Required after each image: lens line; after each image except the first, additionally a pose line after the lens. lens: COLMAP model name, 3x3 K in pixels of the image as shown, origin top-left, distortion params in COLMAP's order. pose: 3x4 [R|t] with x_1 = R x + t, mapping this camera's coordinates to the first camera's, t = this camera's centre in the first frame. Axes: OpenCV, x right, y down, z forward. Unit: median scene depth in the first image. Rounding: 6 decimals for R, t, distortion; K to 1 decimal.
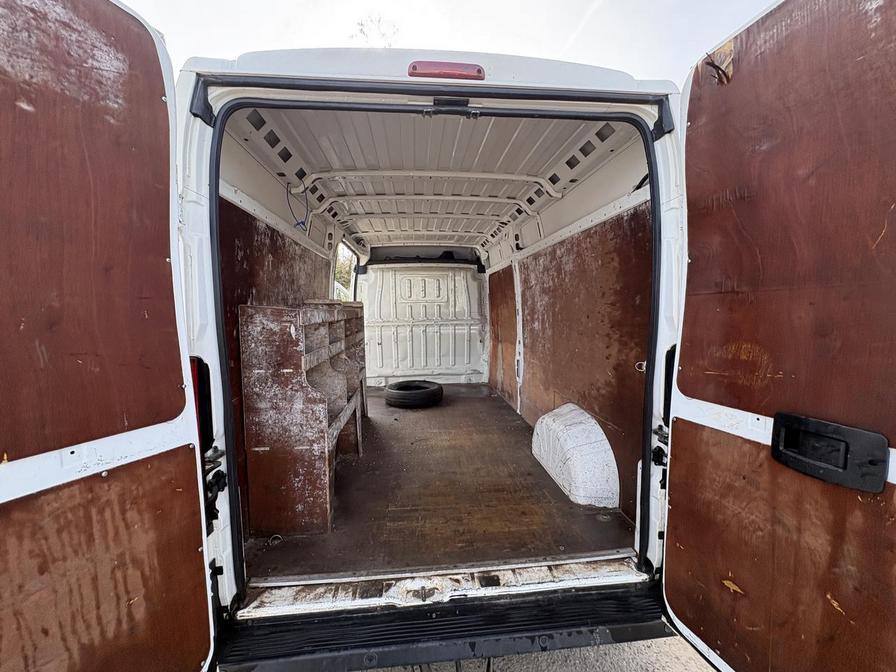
lens RADIAL K [[356.3, 0, 446.5], [0, 356.3, 334.8], [0, 0, 1]] dist [0.006041, -0.000503]
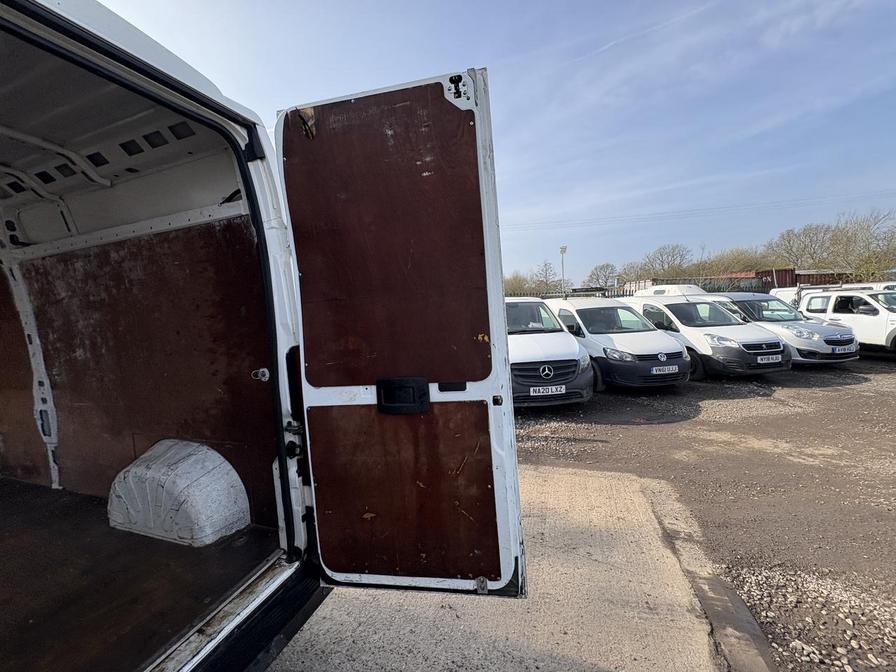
lens RADIAL K [[356.1, 0, 447.7], [0, 356.1, 333.0], [0, 0, 1]] dist [-0.000822, 0.000492]
pose [[0.431916, -0.075181, 0.898775, -0.131046], [0.124842, 0.991910, 0.022977, 0.014519], [-0.893232, 0.102281, 0.437808, 0.044812]]
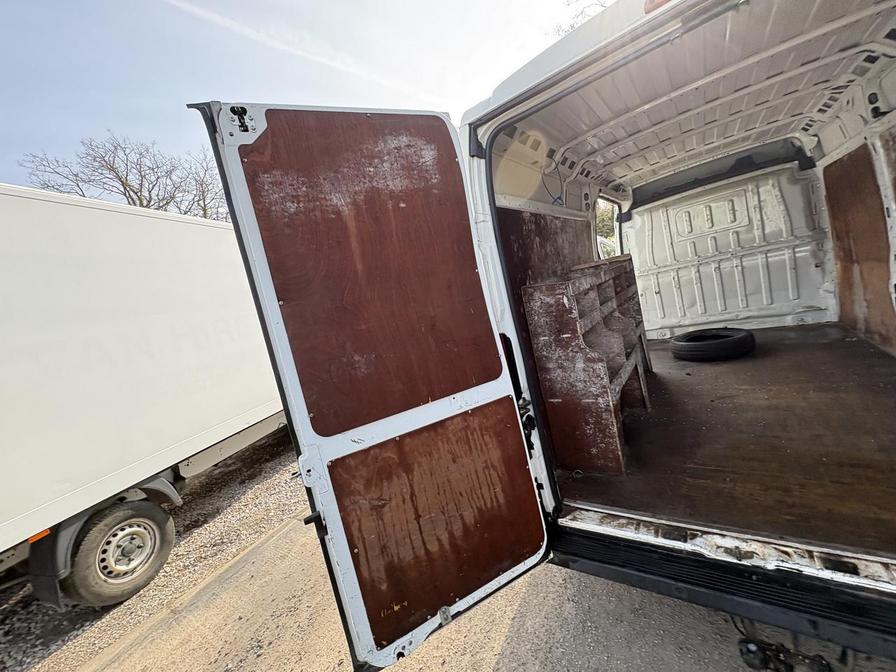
lens RADIAL K [[357.3, 0, 447.3], [0, 357.3, 334.1], [0, 0, 1]] dist [-0.001248, 0.000944]
pose [[0.737465, -0.087140, -0.669741, 0.053810], [0.168311, 0.984067, 0.057294, -0.041336], [0.654077, -0.154977, 0.740382, -0.128693]]
